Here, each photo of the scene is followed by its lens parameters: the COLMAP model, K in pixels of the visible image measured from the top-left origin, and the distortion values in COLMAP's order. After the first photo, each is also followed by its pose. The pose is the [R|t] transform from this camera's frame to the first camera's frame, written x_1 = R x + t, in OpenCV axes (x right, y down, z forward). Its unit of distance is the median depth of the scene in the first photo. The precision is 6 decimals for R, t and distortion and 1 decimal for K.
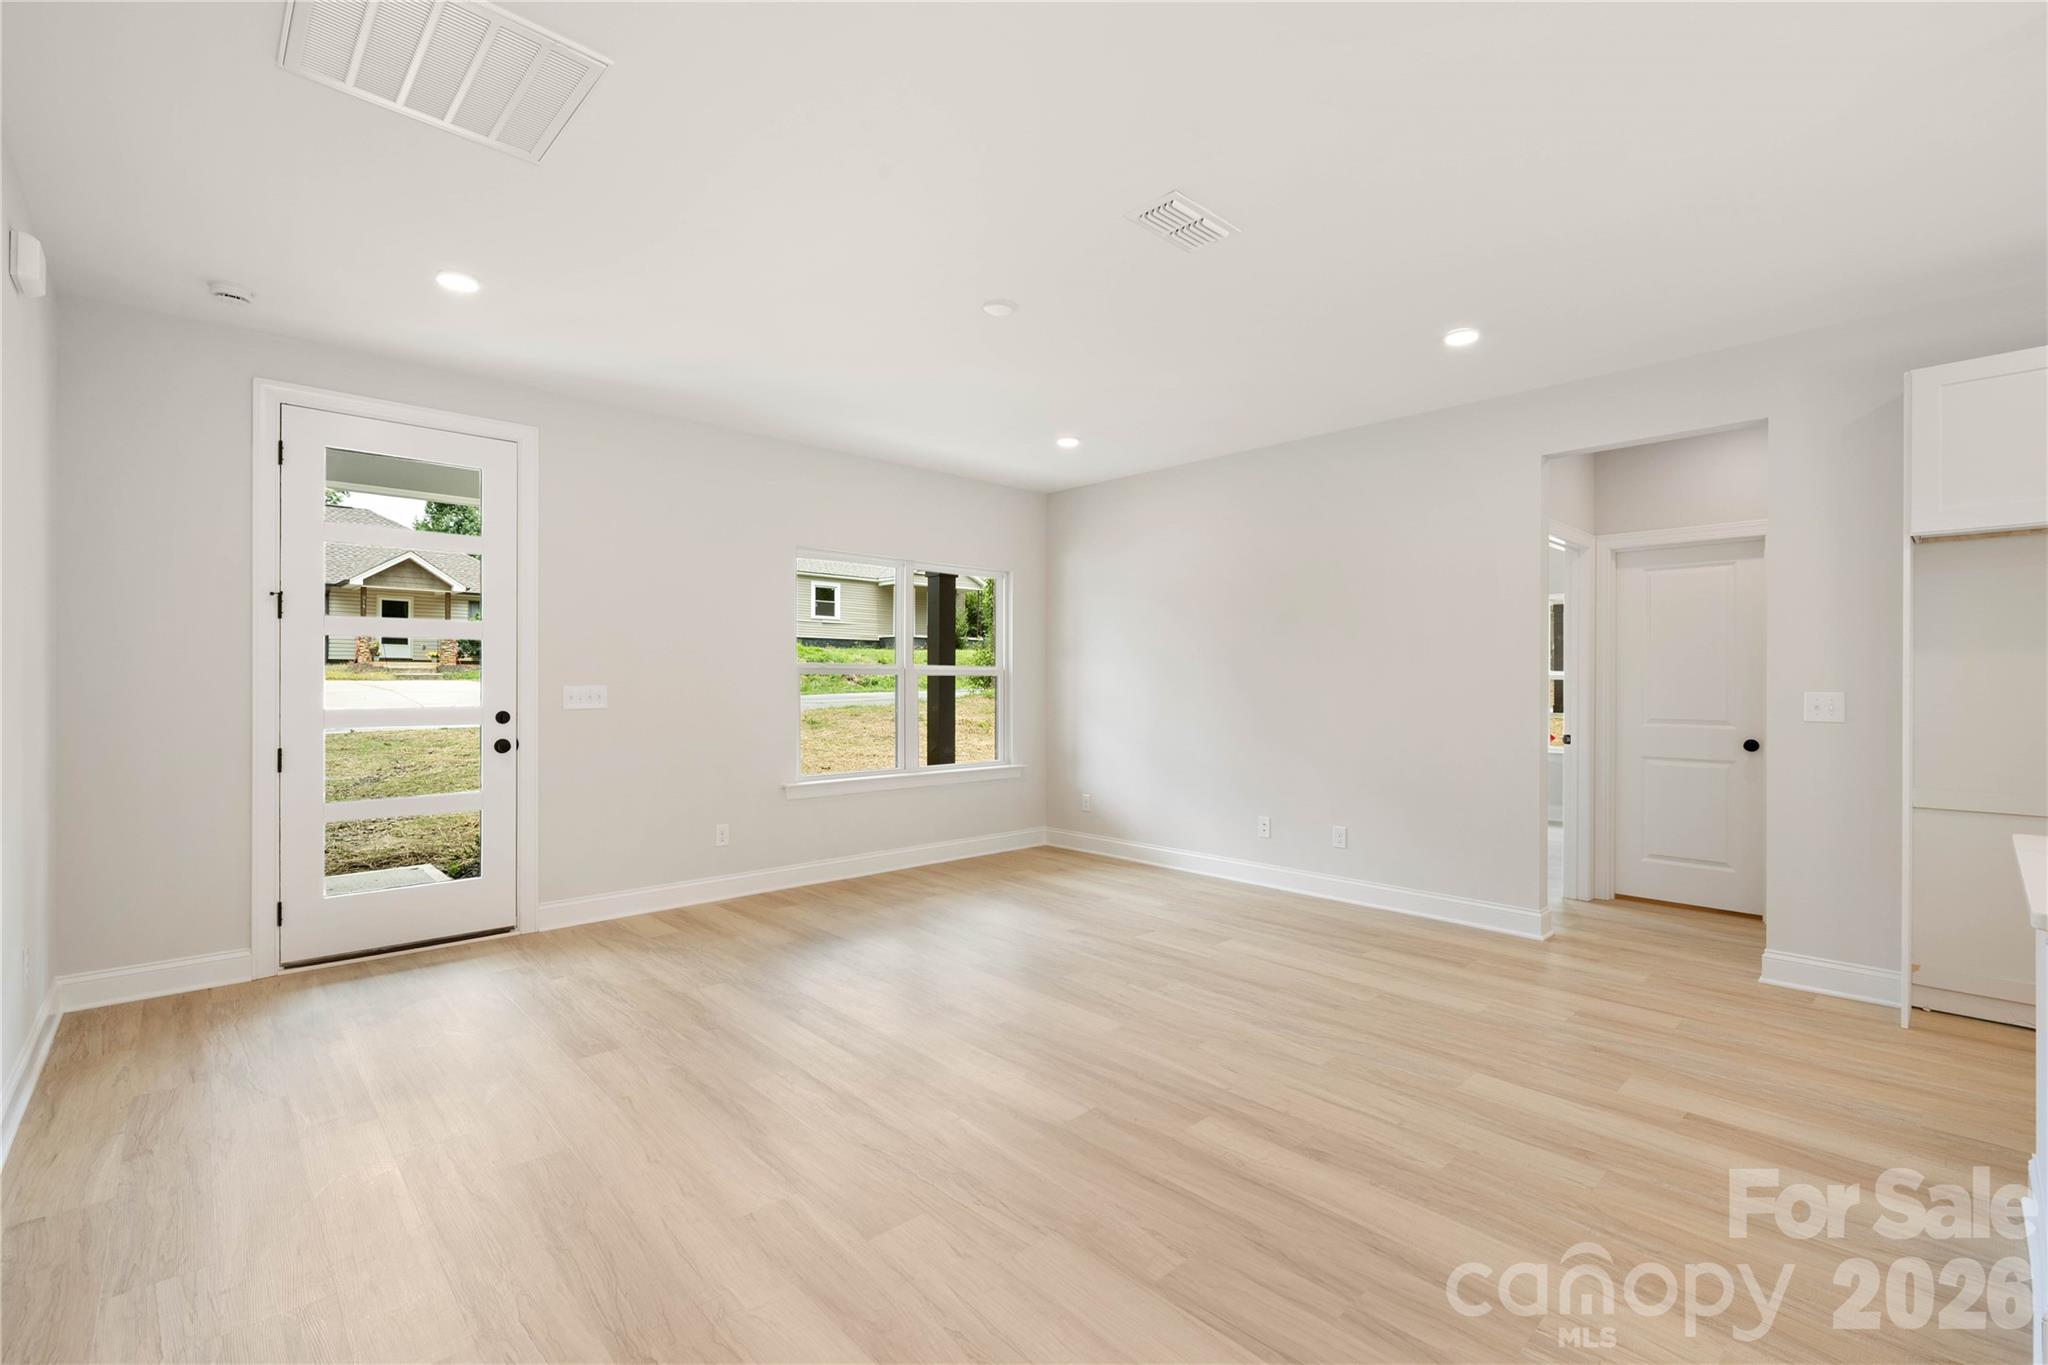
lens RADIAL K [[889.6, 0, 1037.6], [0, 889.6, 682.2], [0, 0, 1]] dist [-0.001210, -0.000213]
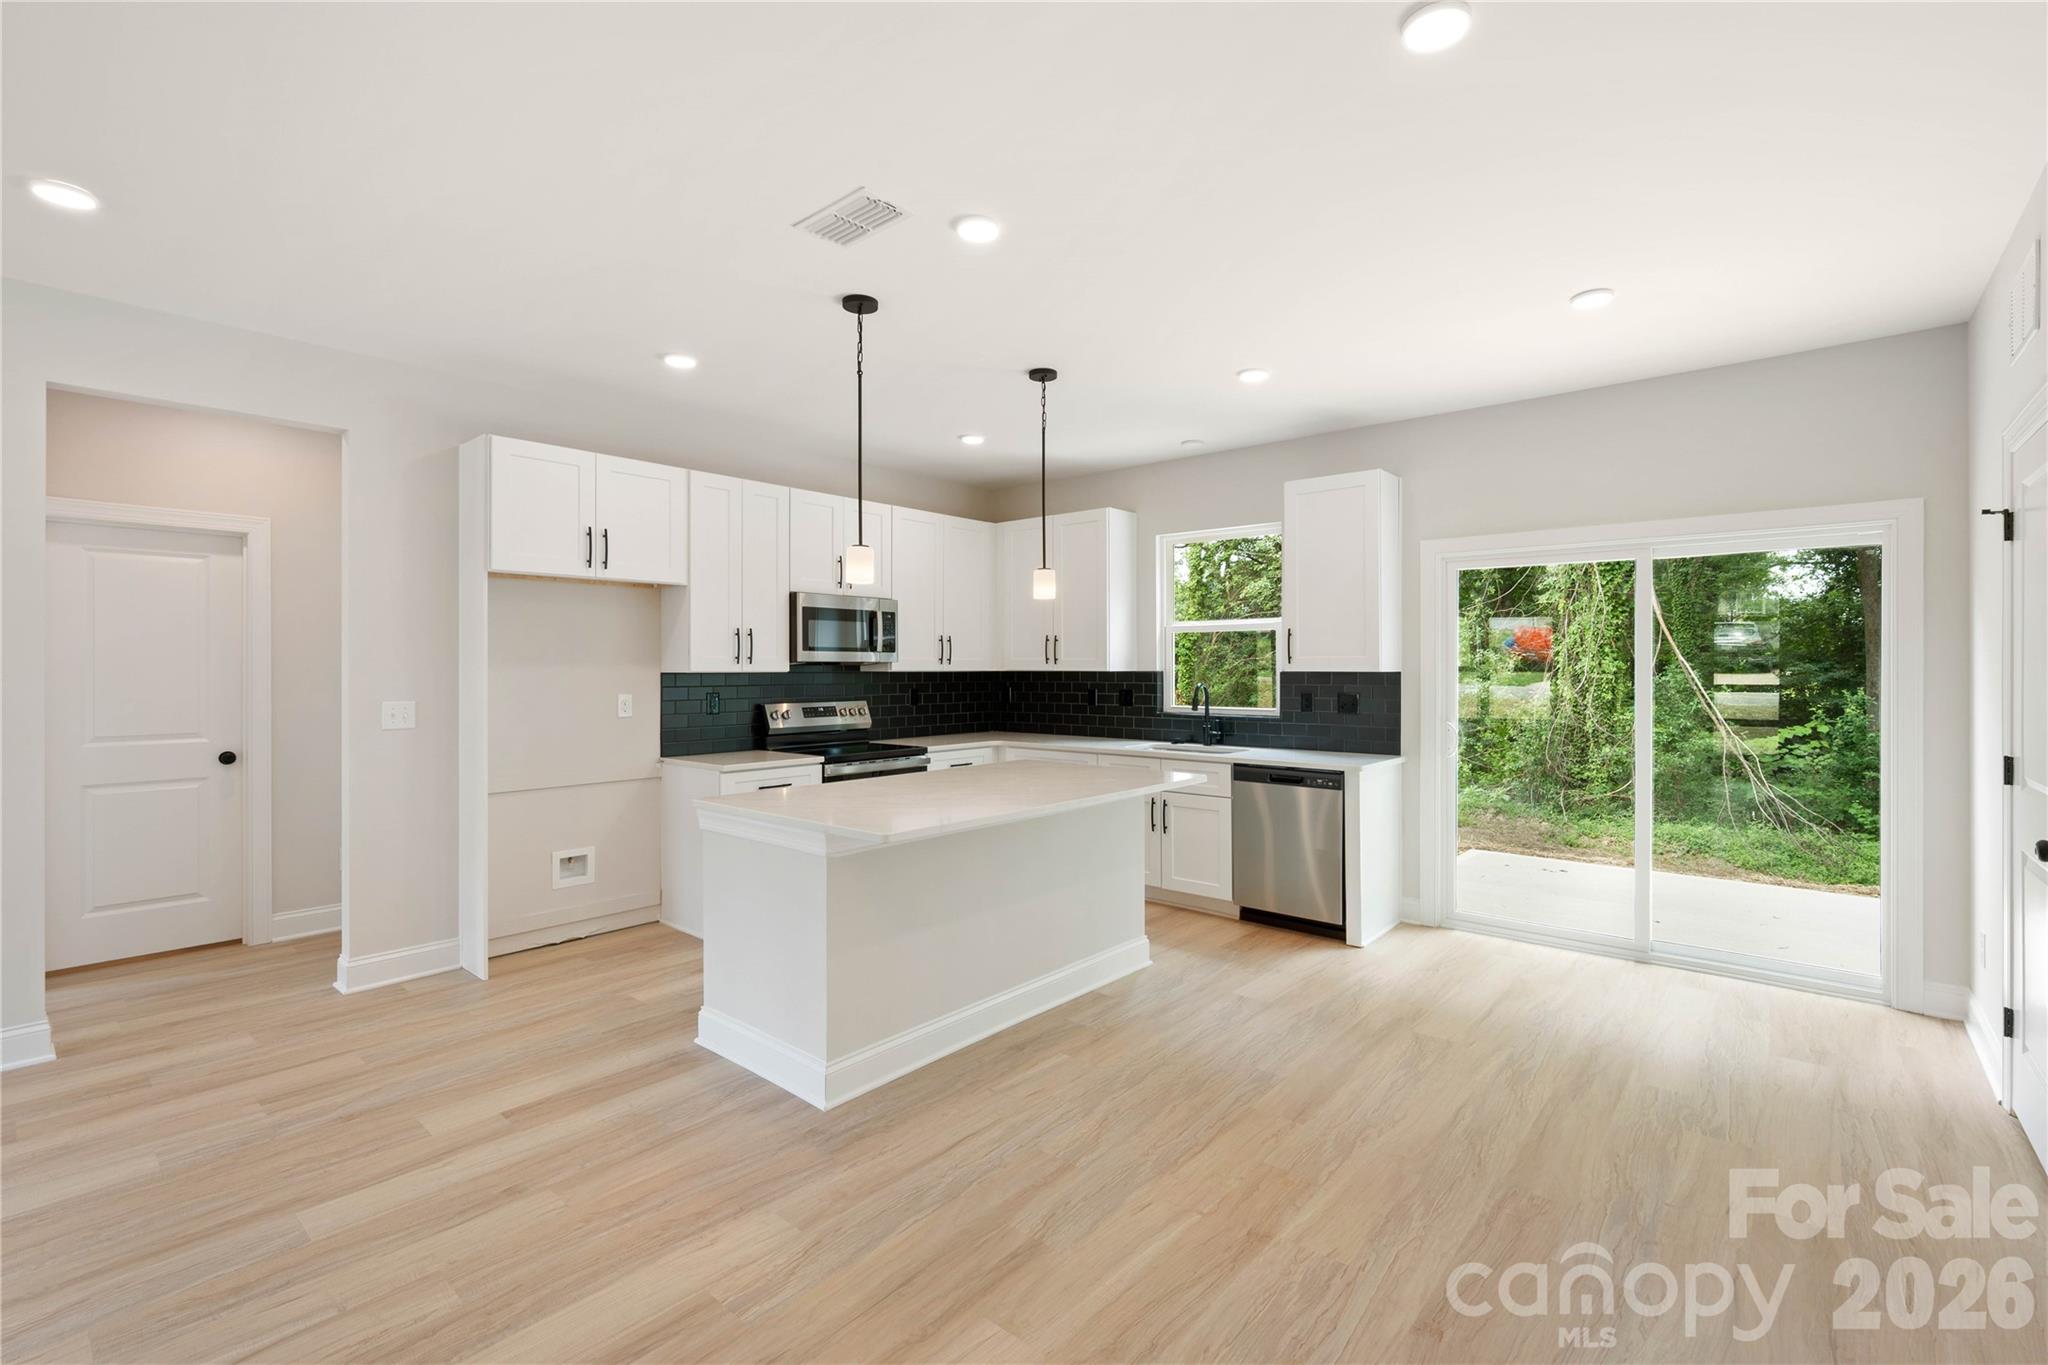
lens RADIAL K [[909.8, 0, 1036.3], [0, 909.8, 672.5], [0, 0, 1]] dist [-0.001428, -0.000385]
pose [[-0.105964, -0.009280, 0.994327, -0.280655], [-0.000224, 0.999957, 0.009309, -0.033150], [-0.994370, 0.000764, -0.105962, 0.340029]]
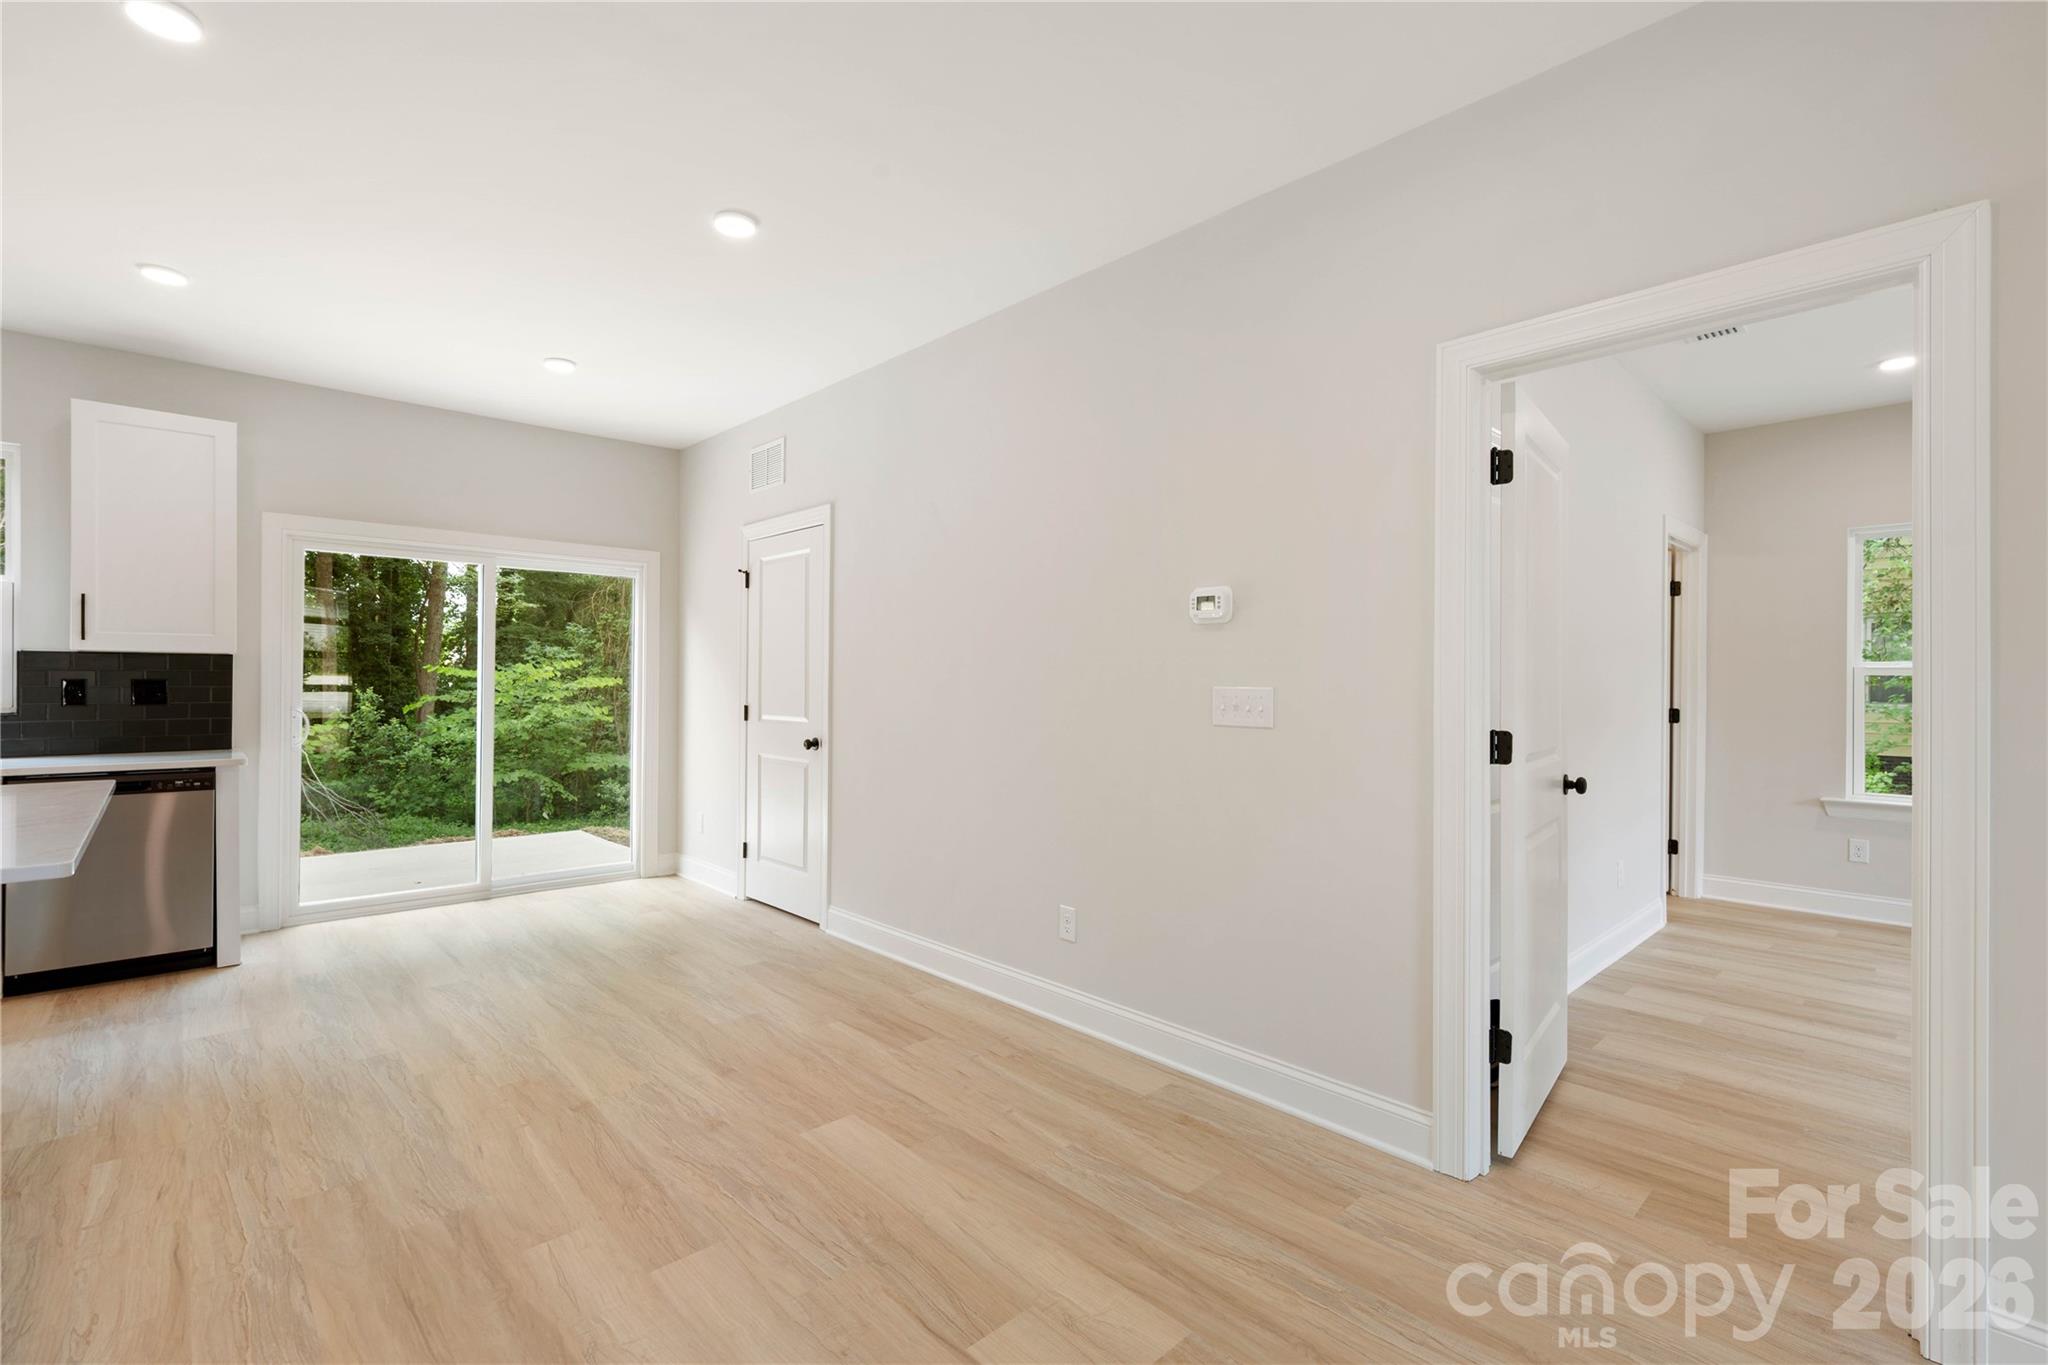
lens RADIAL K [[918.0, 0, 1048.0], [0, 918.0, 679.4], [0, 0, 1]] dist [-0.000507, -0.000673]
pose [[-0.999930, -0.010063, -0.006201, -0.068772], [-0.010057, 0.999949, -0.000920, 0.000387], [0.006210, -0.000858, -0.999980, 0.856357]]
